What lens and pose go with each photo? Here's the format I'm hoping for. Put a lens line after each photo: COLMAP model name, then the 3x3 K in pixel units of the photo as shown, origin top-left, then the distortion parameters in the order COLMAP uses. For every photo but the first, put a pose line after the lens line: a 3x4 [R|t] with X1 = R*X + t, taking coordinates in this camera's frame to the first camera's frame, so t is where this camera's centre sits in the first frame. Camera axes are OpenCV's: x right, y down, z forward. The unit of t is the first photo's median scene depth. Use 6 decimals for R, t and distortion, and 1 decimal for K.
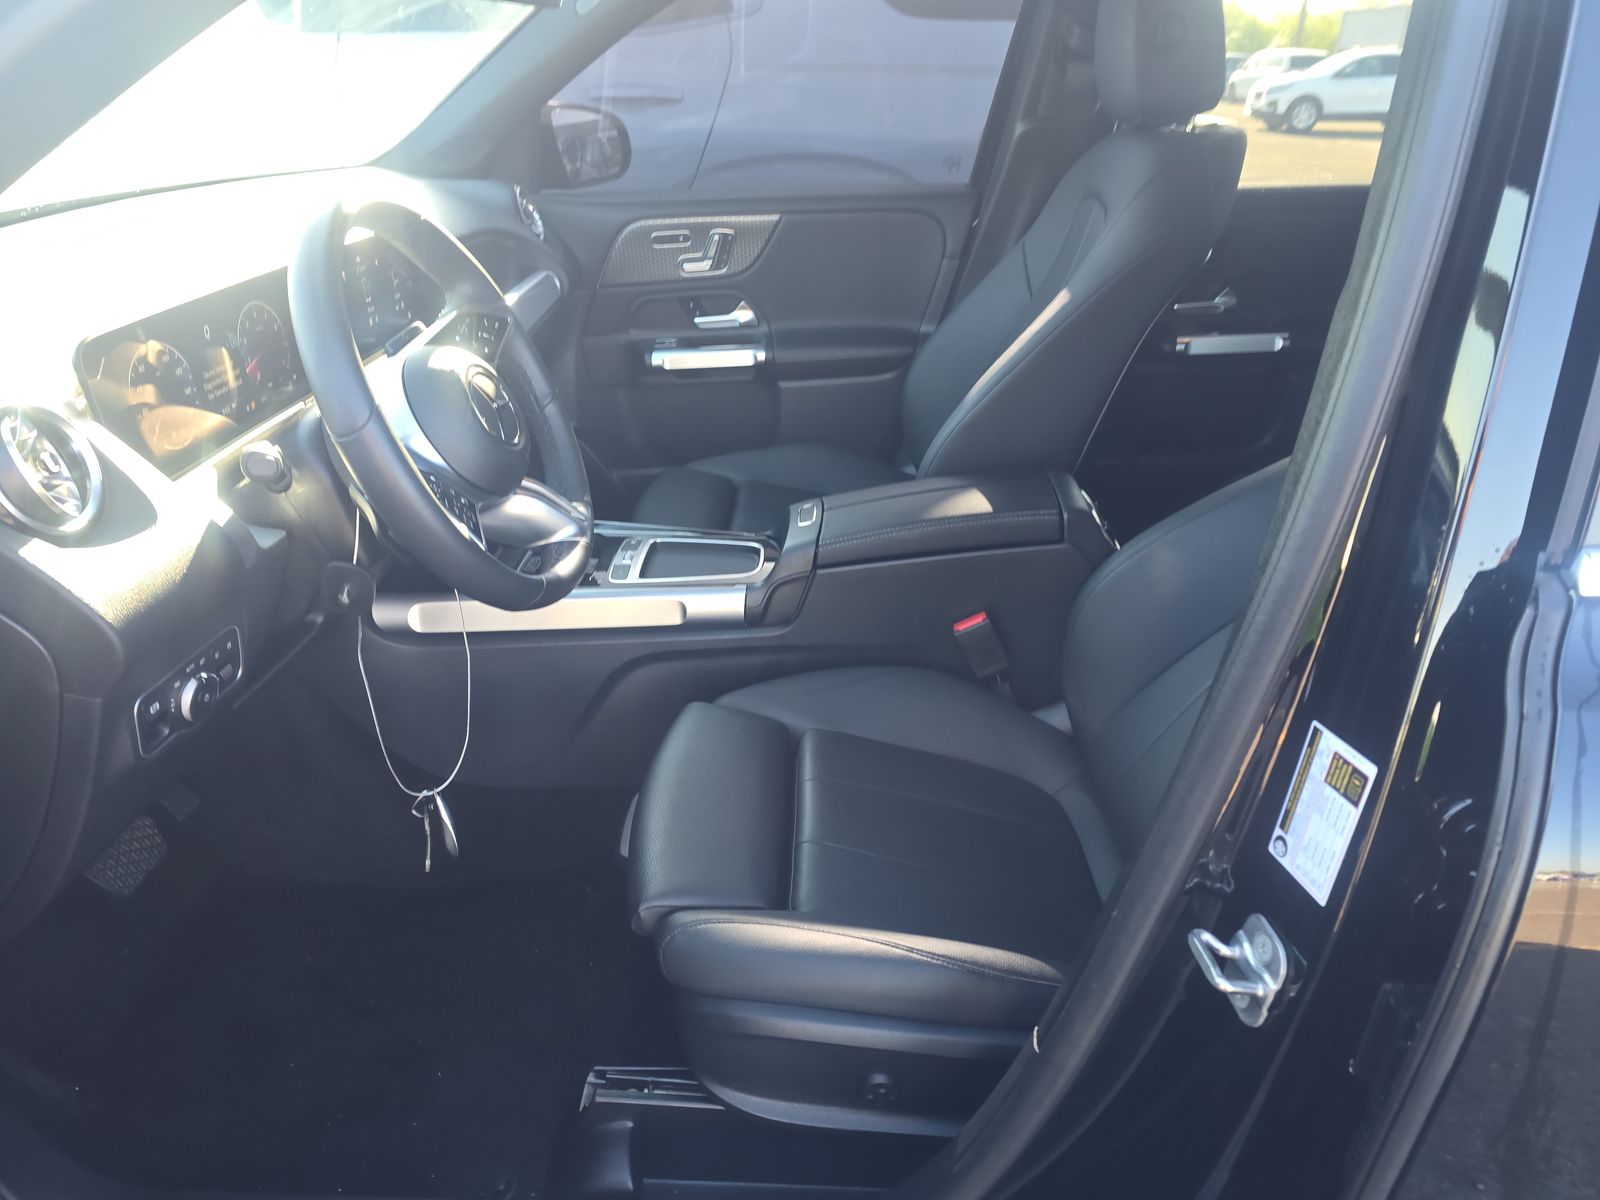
lens RADIAL K [[1036.1, 0, 800.0], [0, 1036.1, 600.0], [0, 0, 1]] dist [0.052939, -0.059435]
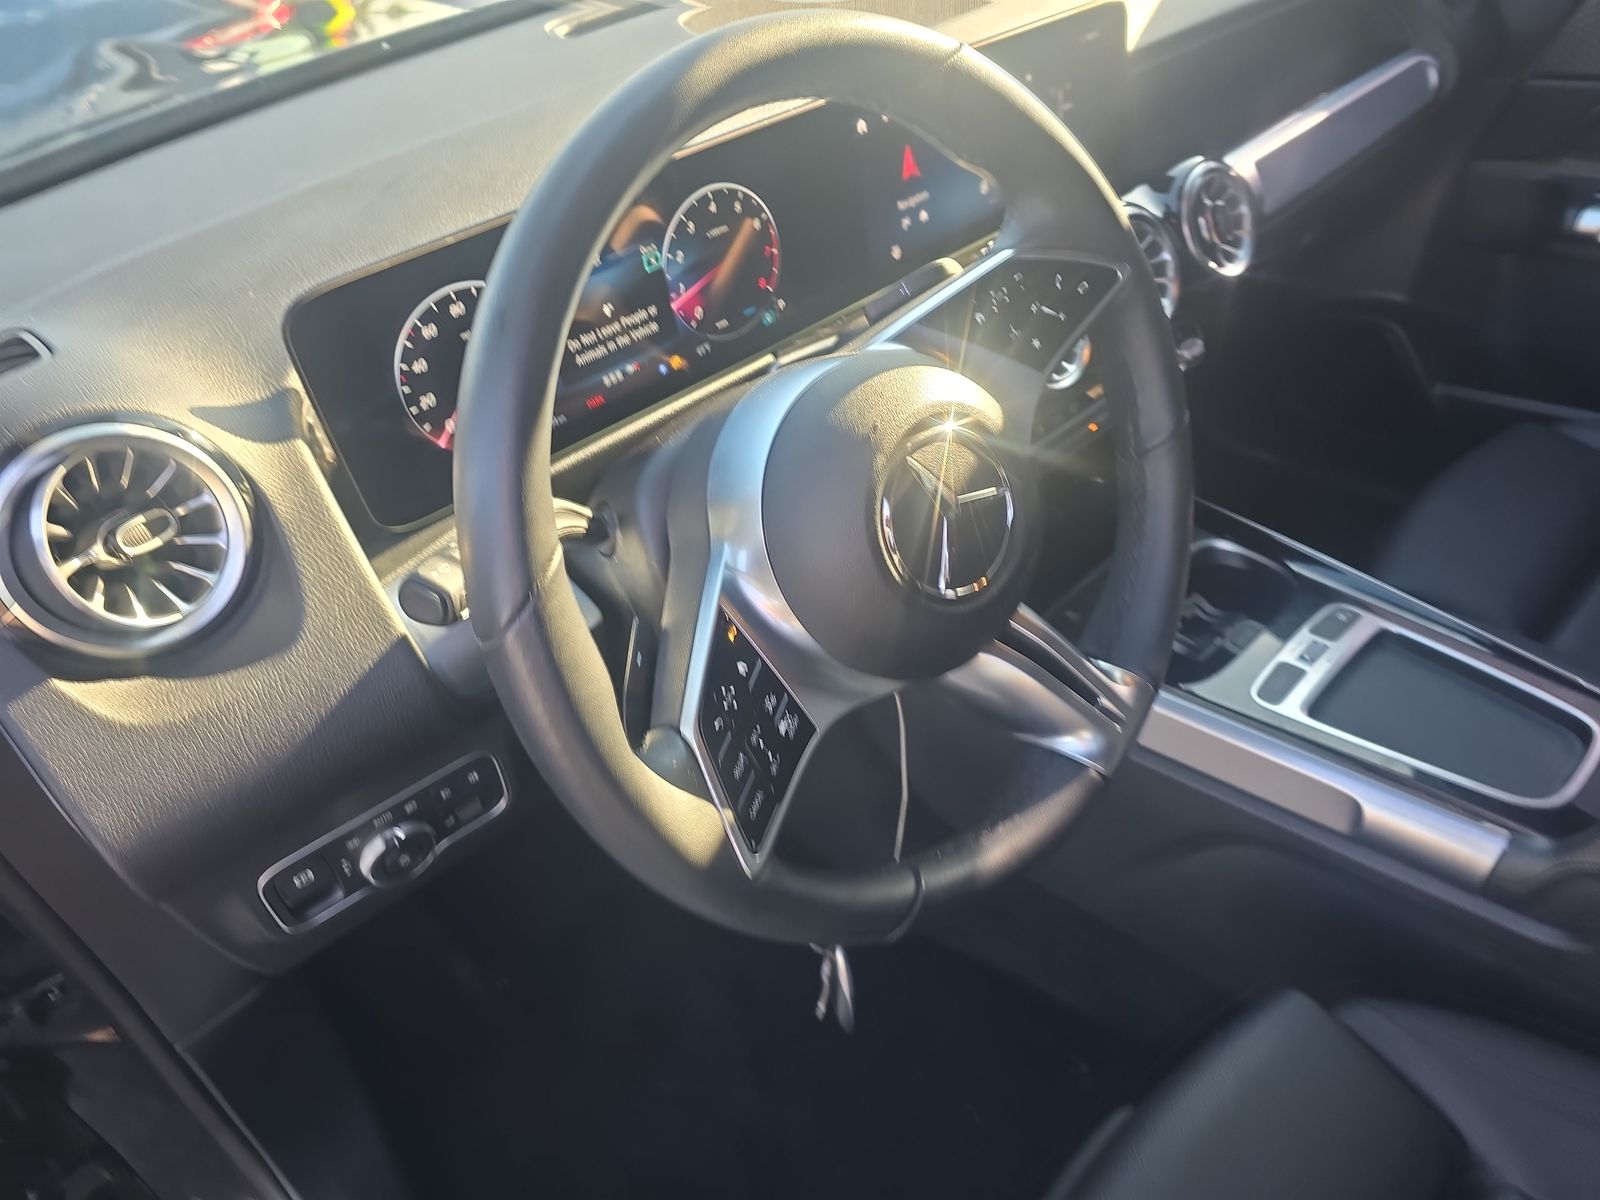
lens RADIAL K [[1036.1, 0, 800.0], [0, 1036.1, 600.0], [0, 0, 1]] dist [0.052939, -0.059435]
pose [[0.703307, 0.376705, -0.602870, -0.040656], [-0.217862, 0.921464, 0.321622, -0.259544], [0.676679, -0.094857, 0.730142, 0.556089]]
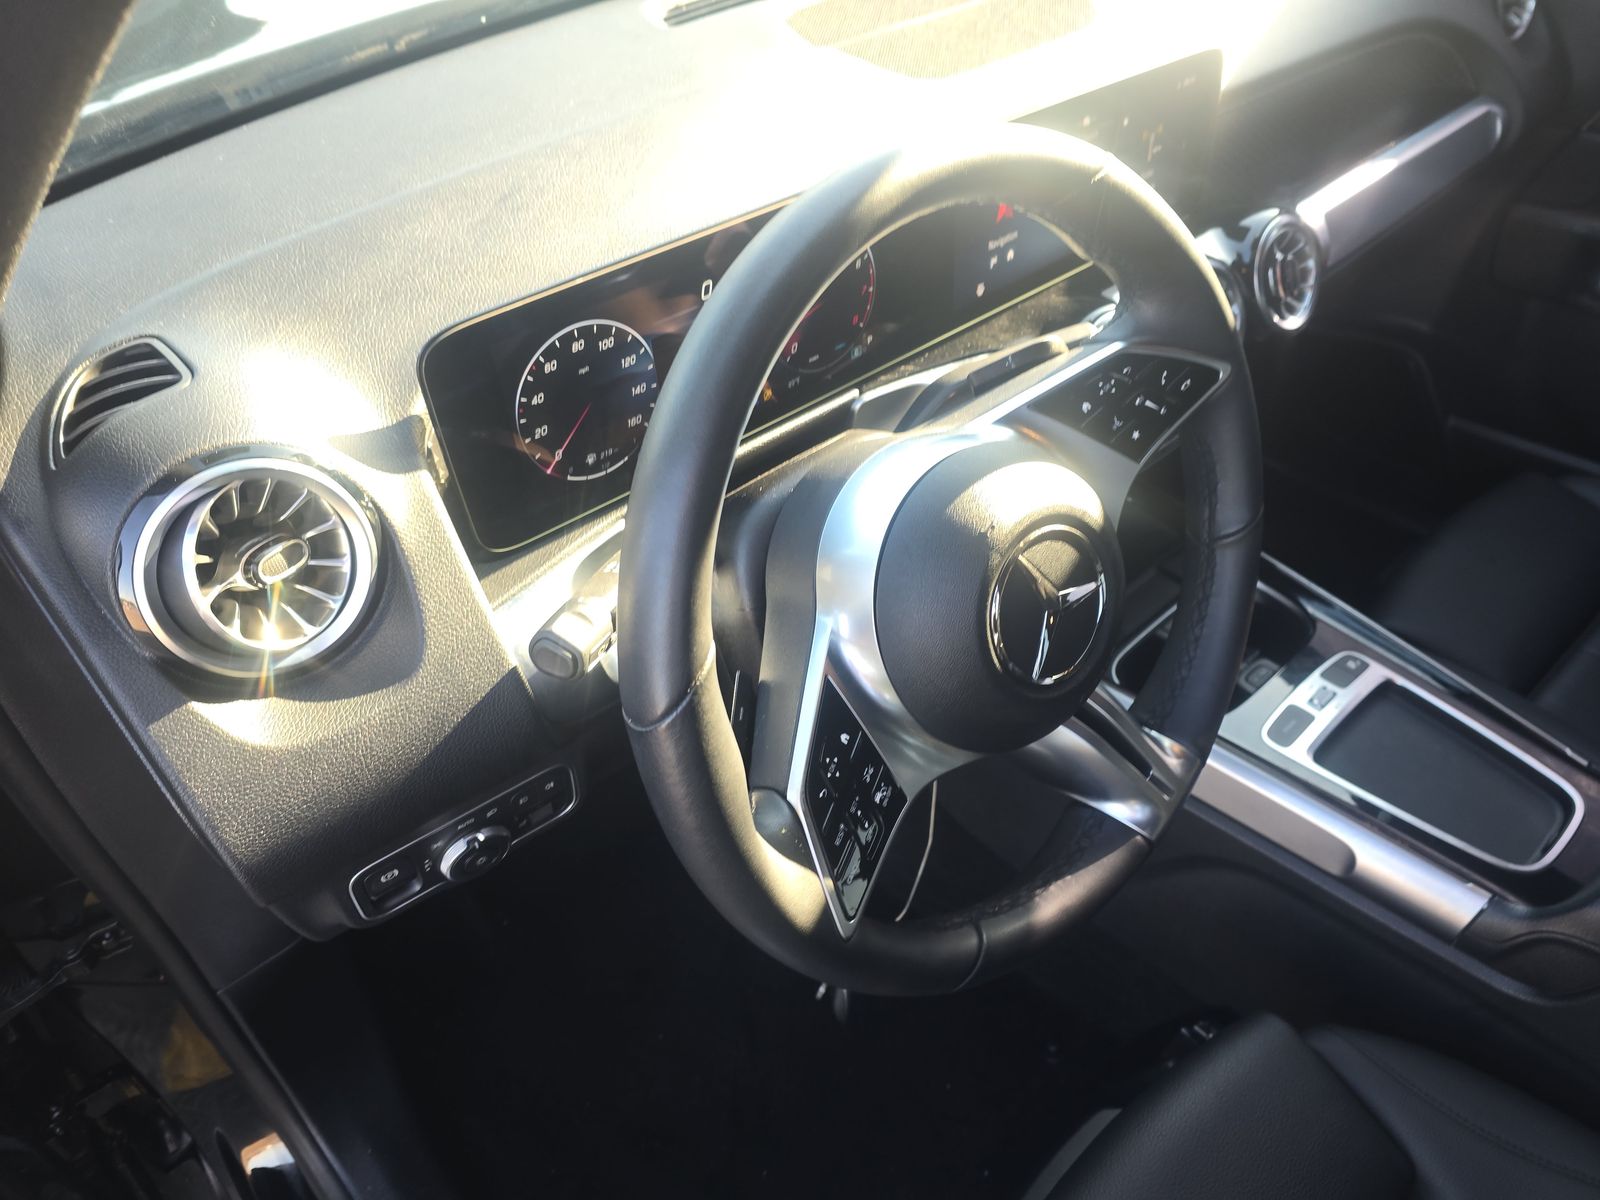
lens RADIAL K [[1036.1, 0, 800.0], [0, 1036.1, 600.0], [0, 0, 1]] dist [0.052939, -0.059435]
pose [[0.685201, 0.481614, -0.546395, -0.097061], [-0.309020, 0.871541, 0.380687, -0.309604], [0.659549, -0.092000, 0.746010, 0.504458]]
